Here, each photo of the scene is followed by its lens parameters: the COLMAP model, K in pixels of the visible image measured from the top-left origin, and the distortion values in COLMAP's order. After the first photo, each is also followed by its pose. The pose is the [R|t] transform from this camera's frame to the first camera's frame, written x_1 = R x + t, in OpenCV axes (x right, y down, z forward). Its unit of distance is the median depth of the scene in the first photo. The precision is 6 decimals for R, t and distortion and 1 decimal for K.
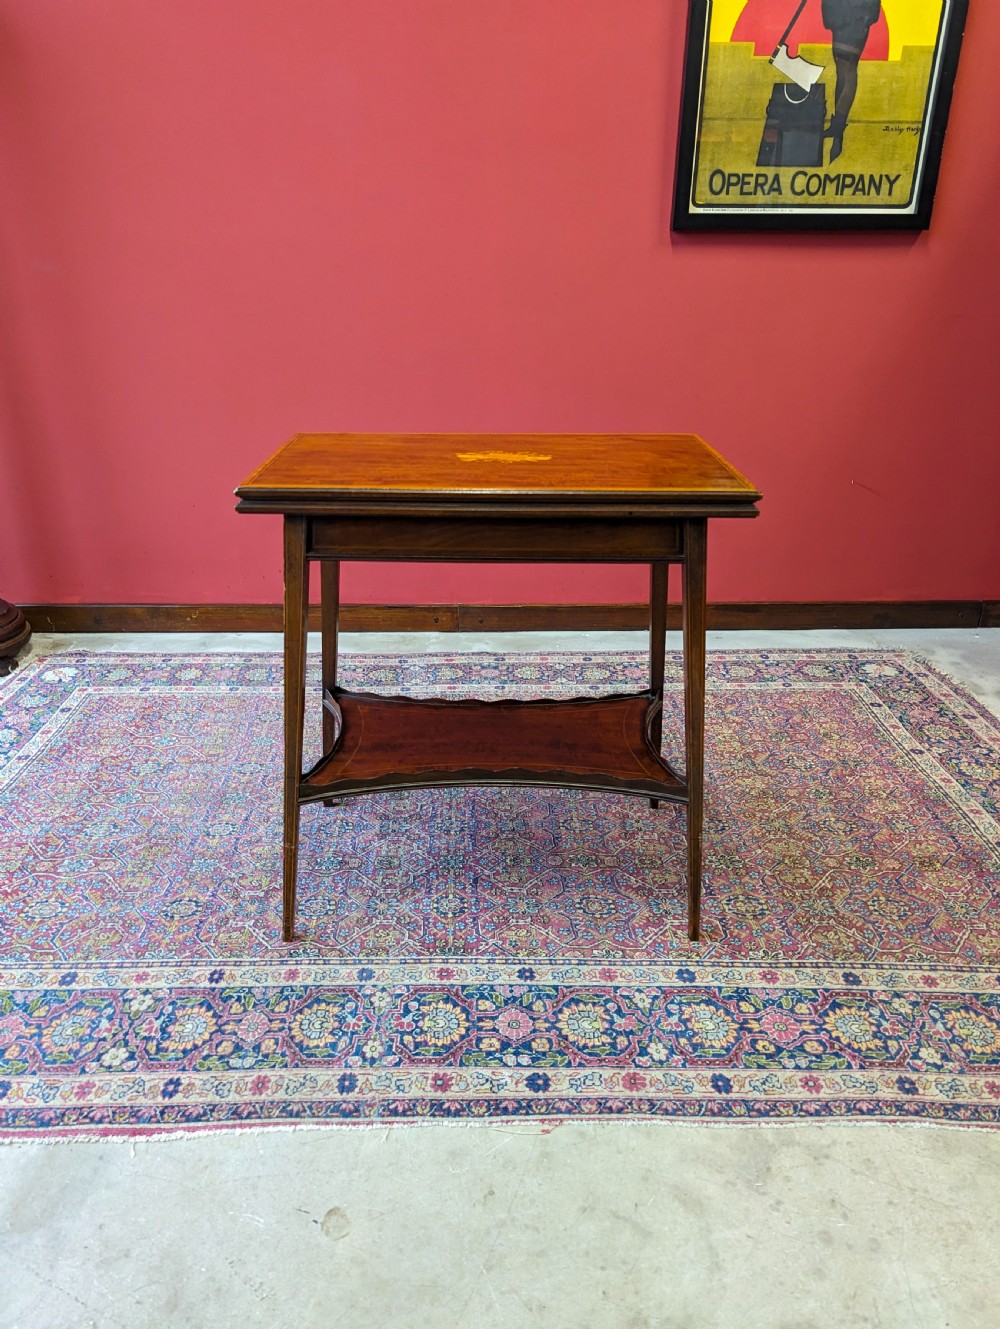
lens RADIAL K [[808.8, 0, 516.9], [0, 808.8, 627.3], [0, 0, 1]] dist [0.054924, -0.033659]
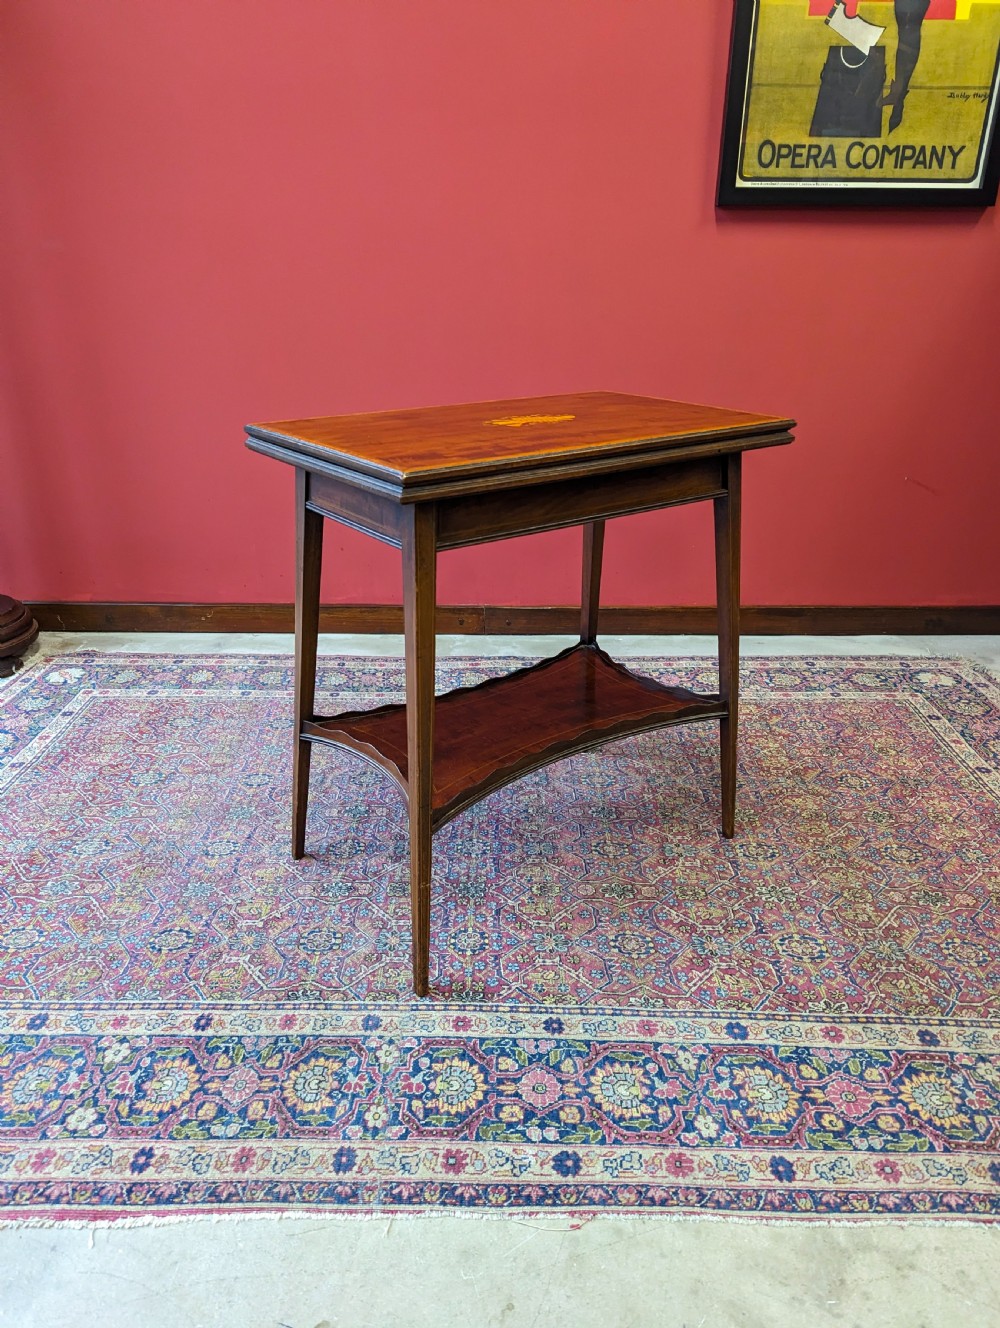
lens RADIAL K [[808.2, 0, 529.2], [0, 808.2, 628.2], [0, 0, 1]] dist [0.054924, -0.033659]
pose [[0.999736, 0.009054, -0.021122, -0.000281], [-0.009089, 0.999957, -0.001551, -0.001034], [0.021107, 0.001742, 0.999776, 0.124169]]
